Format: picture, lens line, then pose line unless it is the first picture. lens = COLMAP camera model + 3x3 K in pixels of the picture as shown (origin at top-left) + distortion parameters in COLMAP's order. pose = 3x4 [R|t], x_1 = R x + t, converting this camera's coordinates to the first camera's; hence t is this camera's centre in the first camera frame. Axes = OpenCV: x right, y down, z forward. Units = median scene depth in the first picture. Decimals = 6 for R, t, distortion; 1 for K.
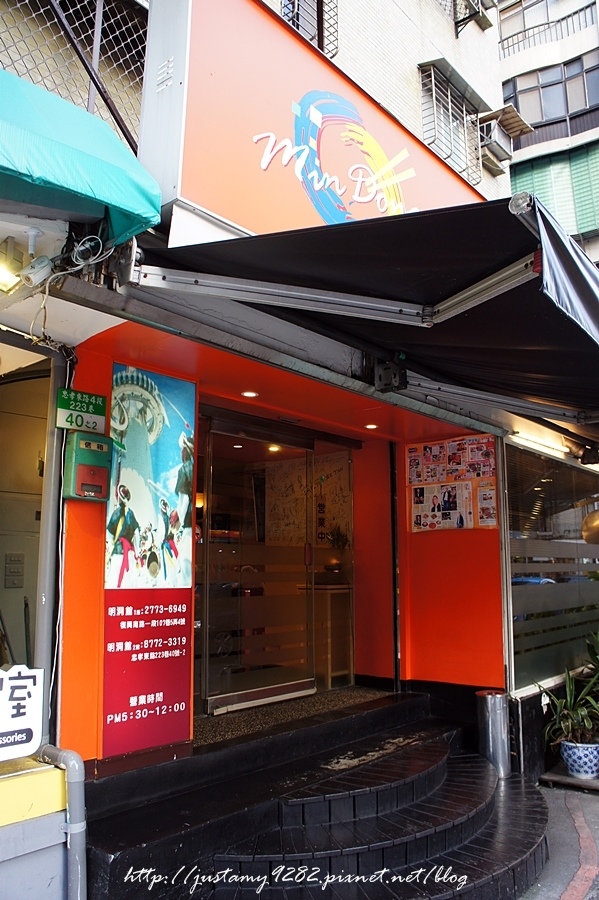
lens RADIAL K [[704.3, 0, 300.8], [0, 704.3, 447.0], [0, 0, 1]] dist [-0.186868, 0.140846]
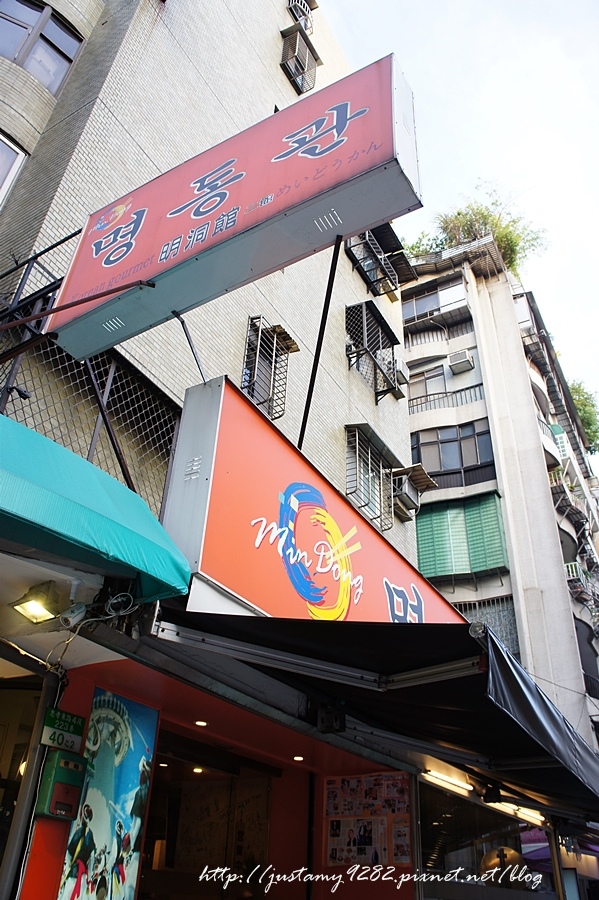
lens RADIAL K [[704.3, 0, 300.8], [0, 704.3, 447.0], [0, 0, 1]] dist [-0.186868, 0.140846]
pose [[0.983216, 0.130955, 0.127029, -0.124567], [-0.066065, 0.904569, -0.421177, -0.029024], [-0.170061, 0.405716, 0.898039, -0.182999]]
